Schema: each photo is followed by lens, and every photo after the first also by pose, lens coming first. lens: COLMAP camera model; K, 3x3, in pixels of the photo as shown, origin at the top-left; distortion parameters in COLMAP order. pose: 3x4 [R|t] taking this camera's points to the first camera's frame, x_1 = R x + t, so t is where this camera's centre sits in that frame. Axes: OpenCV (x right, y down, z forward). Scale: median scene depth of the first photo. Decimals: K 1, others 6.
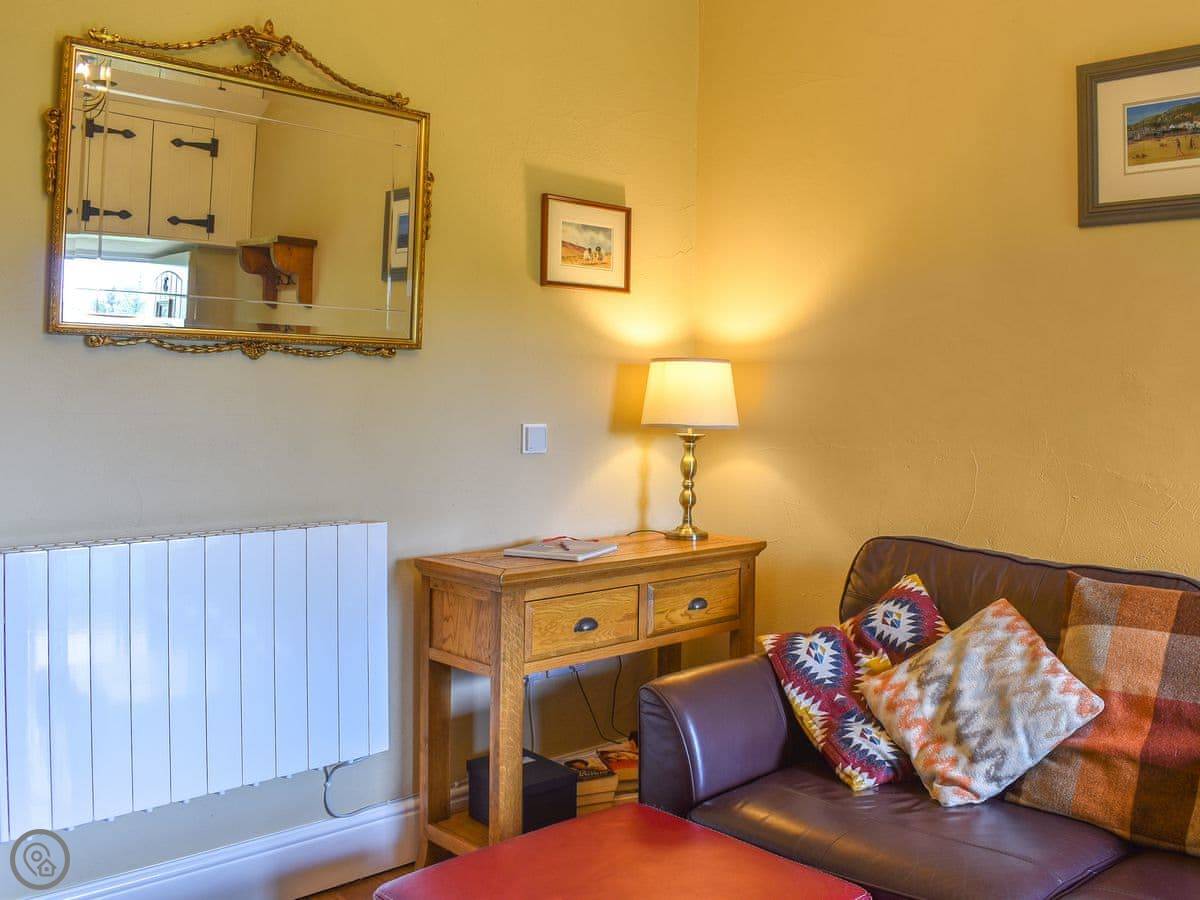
lens RADIAL K [[1073.4, 0, 601.1], [0, 1073.4, 442.4], [0, 0, 1]] dist [-0.063004, -0.003988]
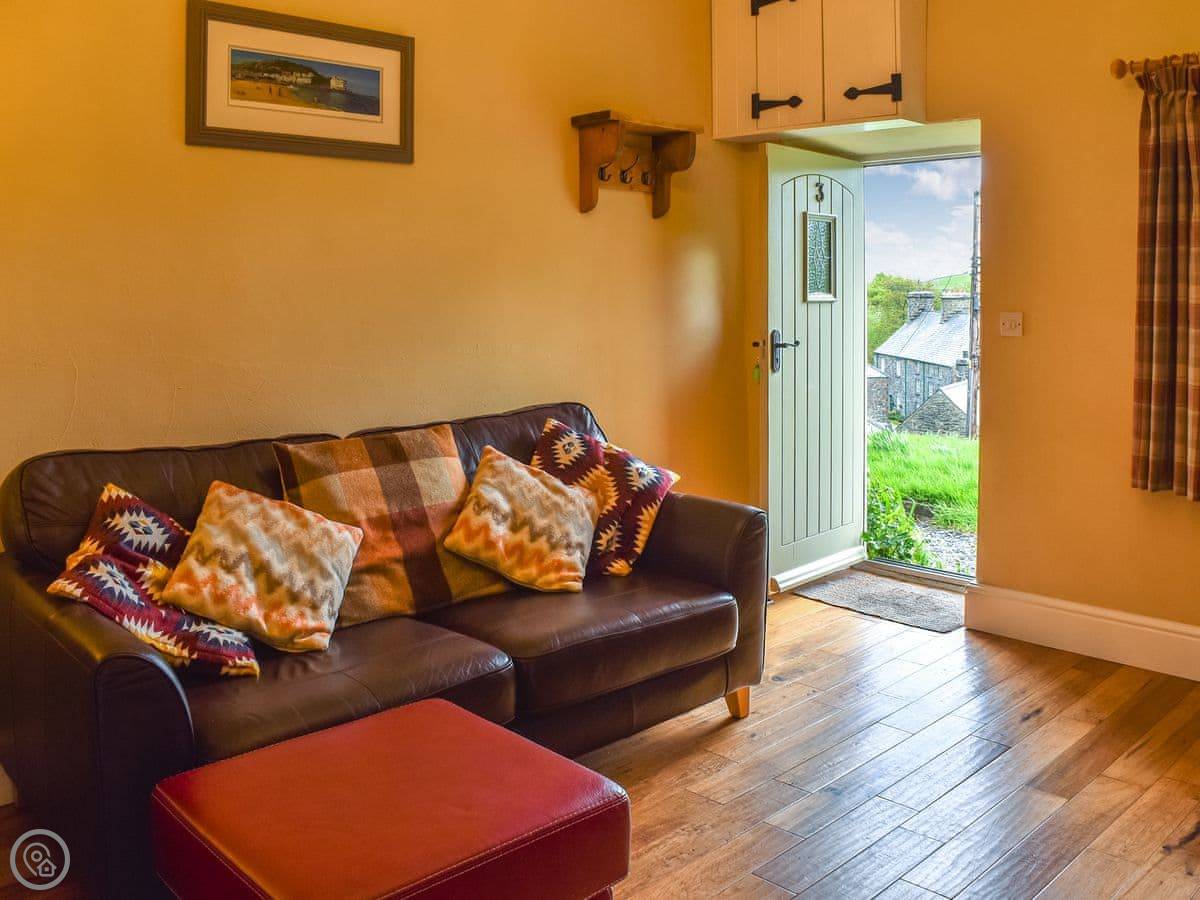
lens RADIAL K [[1029.0, 0, 597.2], [0, 1029.0, 444.5], [0, 0, 1]] dist [-0.161968, 0.106965]
pose [[0.029426, -0.151174, 0.988069, -0.674990], [0.057306, 0.987126, 0.149323, -0.025433], [-0.997923, 0.052228, 0.037710, 0.600213]]
